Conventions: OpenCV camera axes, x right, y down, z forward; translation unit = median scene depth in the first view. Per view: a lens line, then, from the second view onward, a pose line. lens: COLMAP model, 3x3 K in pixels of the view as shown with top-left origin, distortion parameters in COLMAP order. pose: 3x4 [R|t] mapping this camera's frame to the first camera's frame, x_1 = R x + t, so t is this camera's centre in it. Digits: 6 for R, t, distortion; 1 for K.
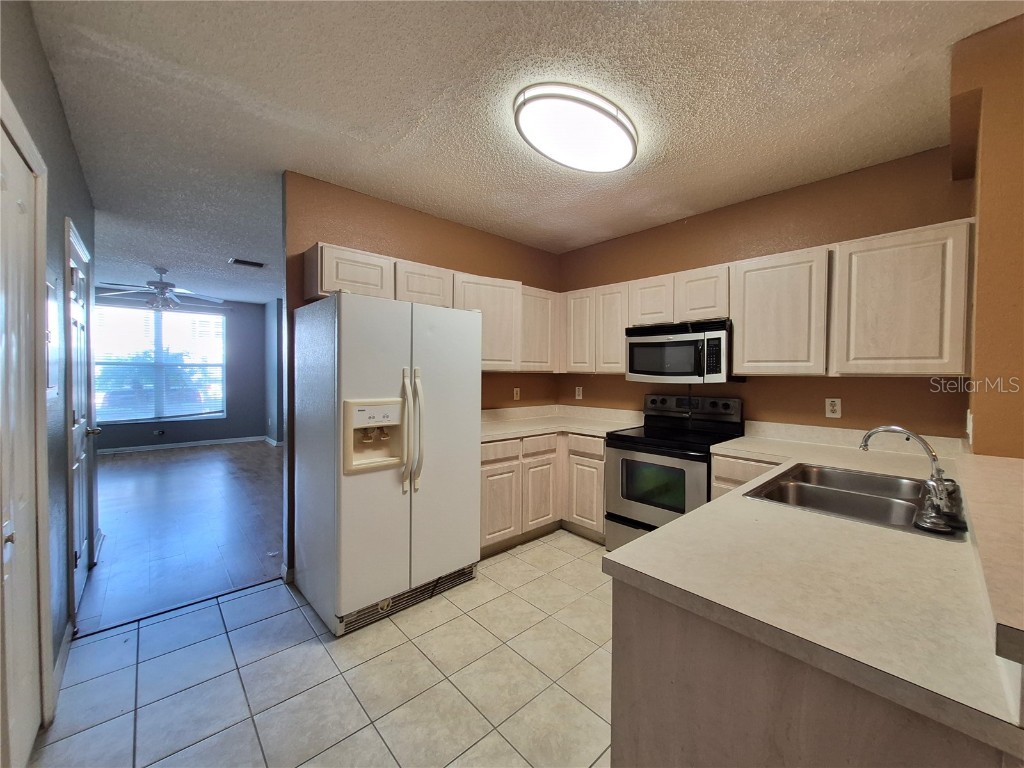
lens RADIAL K [[402.2, 0, 535.0], [0, 402.2, 379.4], [0, 0, 1]] dist [-0.000349, -0.000112]
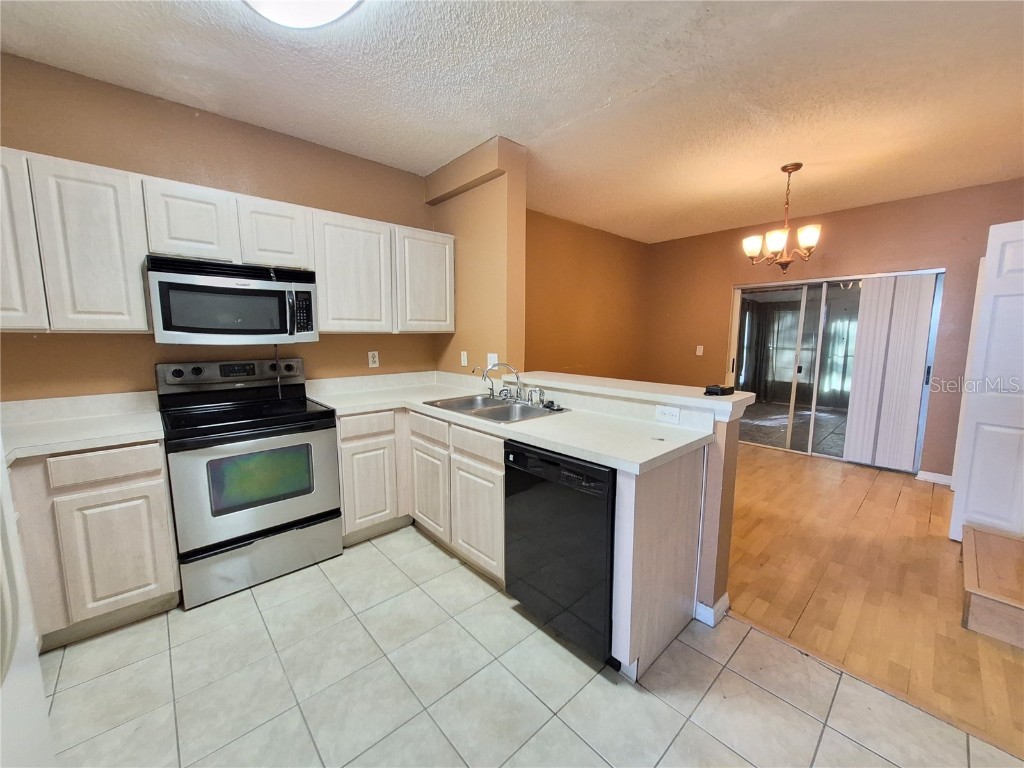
lens RADIAL K [[402.2, 0, 511.7], [0, 402.2, 381.9], [0, 0, 1]] dist [-0.000349, -0.000112]
pose [[0.021978, -0.125126, 0.991897, -0.427423], [0.017293, 0.992036, 0.124761, -0.006096], [-0.999609, 0.014411, 0.023967, 0.500012]]
